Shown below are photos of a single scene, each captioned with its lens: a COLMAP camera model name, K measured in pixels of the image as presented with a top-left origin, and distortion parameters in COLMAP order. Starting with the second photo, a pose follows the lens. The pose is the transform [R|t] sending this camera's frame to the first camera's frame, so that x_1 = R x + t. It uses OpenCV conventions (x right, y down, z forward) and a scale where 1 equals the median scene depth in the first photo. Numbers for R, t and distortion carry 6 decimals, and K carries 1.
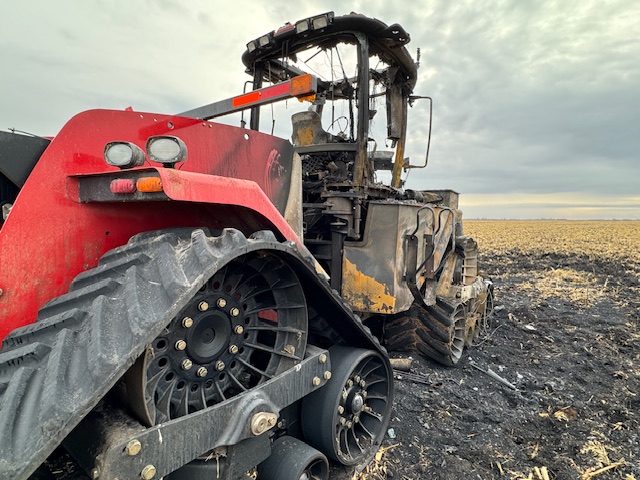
lens RADIAL K [[358.1, 0, 319.3], [0, 358.1, 239.6], [0, 0, 1]] dist [-0.002952, -0.000552]
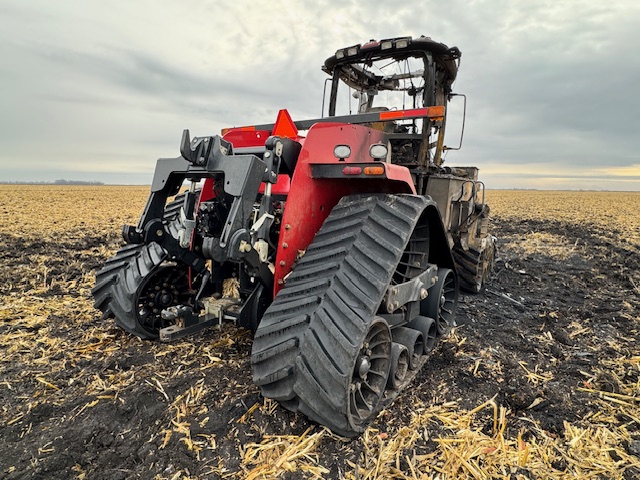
lens RADIAL K [[358.1, 0, 319.3], [0, 358.1, 239.6], [0, 0, 1]] dist [-0.002952, -0.000552]
pose [[0.997910, 0.004983, 0.064425, -0.312944], [-0.010820, 0.995831, 0.090577, 0.016098], [-0.063705, -0.091085, 0.993803, -0.325170]]
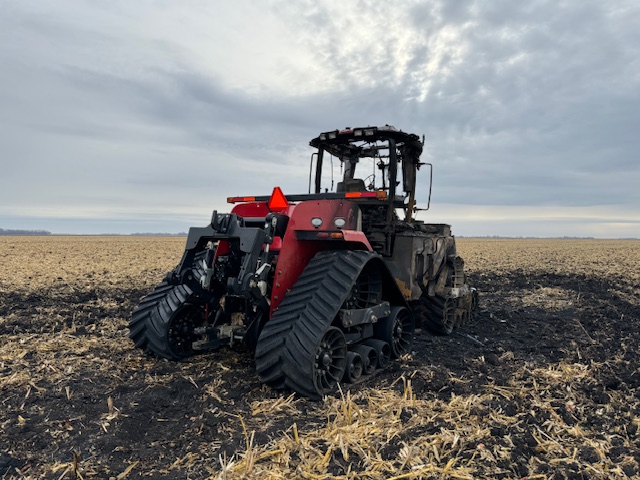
lens RADIAL K [[449.9, 0, 319.2], [0, 449.9, 240.5], [0, 0, 1]] dist [0.084129, -0.000977]
pose [[0.998161, 0.008718, 0.059995, -0.294347], [-0.006007, 0.998959, -0.045231, 0.020587], [-0.060327, 0.044787, 0.997173, -0.932351]]
